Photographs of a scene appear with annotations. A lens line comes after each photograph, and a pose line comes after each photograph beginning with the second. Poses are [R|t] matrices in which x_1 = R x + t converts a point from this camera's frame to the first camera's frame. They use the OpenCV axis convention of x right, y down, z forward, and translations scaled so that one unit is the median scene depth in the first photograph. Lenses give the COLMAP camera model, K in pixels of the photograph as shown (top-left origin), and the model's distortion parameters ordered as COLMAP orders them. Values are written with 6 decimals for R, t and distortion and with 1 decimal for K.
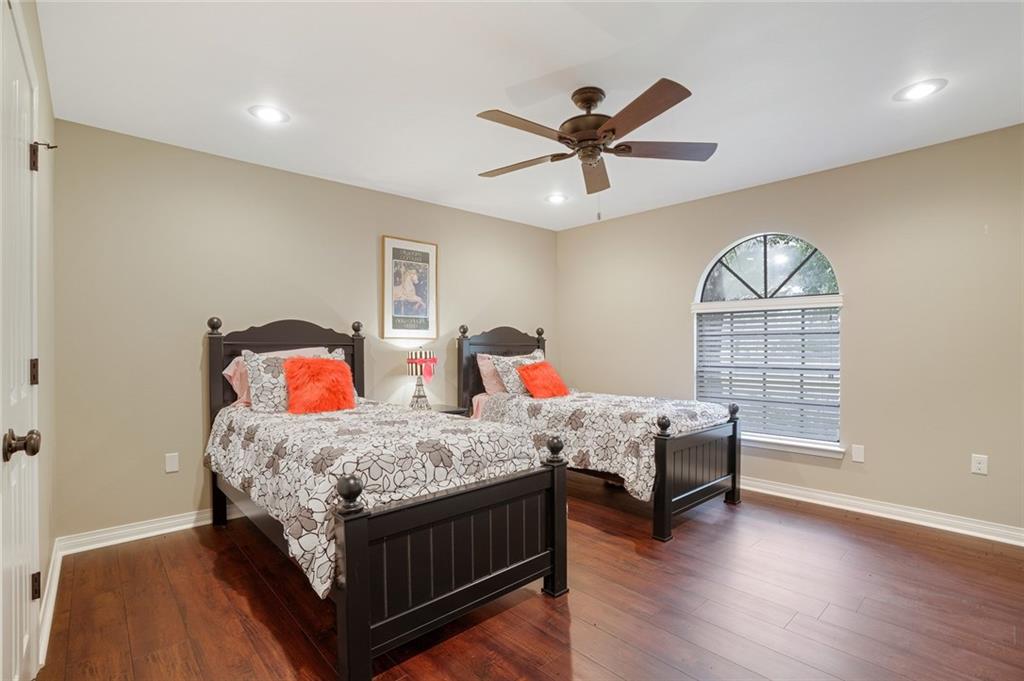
lens RADIAL K [[473.8, 0, 512.0], [0, 473.8, 340.5], [0, 0, 1]] dist [-0.000927, -0.000006]
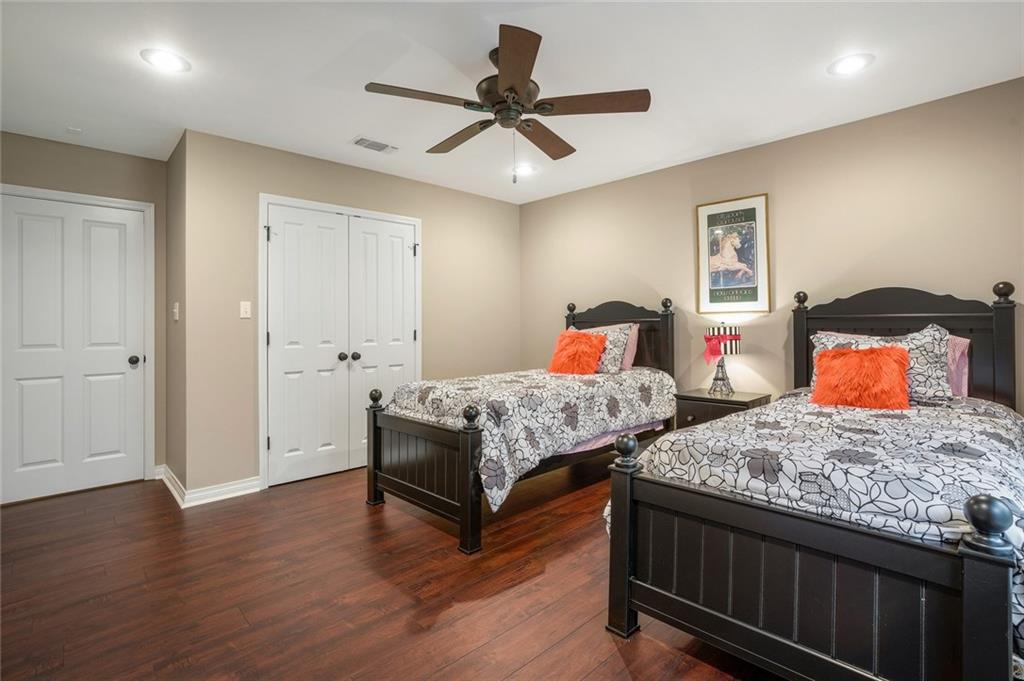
lens RADIAL K [[475.7, 0, 513.2], [0, 475.7, 318.7], [0, 0, 1]] dist [-0.000802, -0.000069]
pose [[0.075469, -0.007385, -0.997121, 0.627844], [0.022327, 0.999734, -0.005715, 0.003249], [0.996898, -0.021832, 0.075614, 0.528347]]
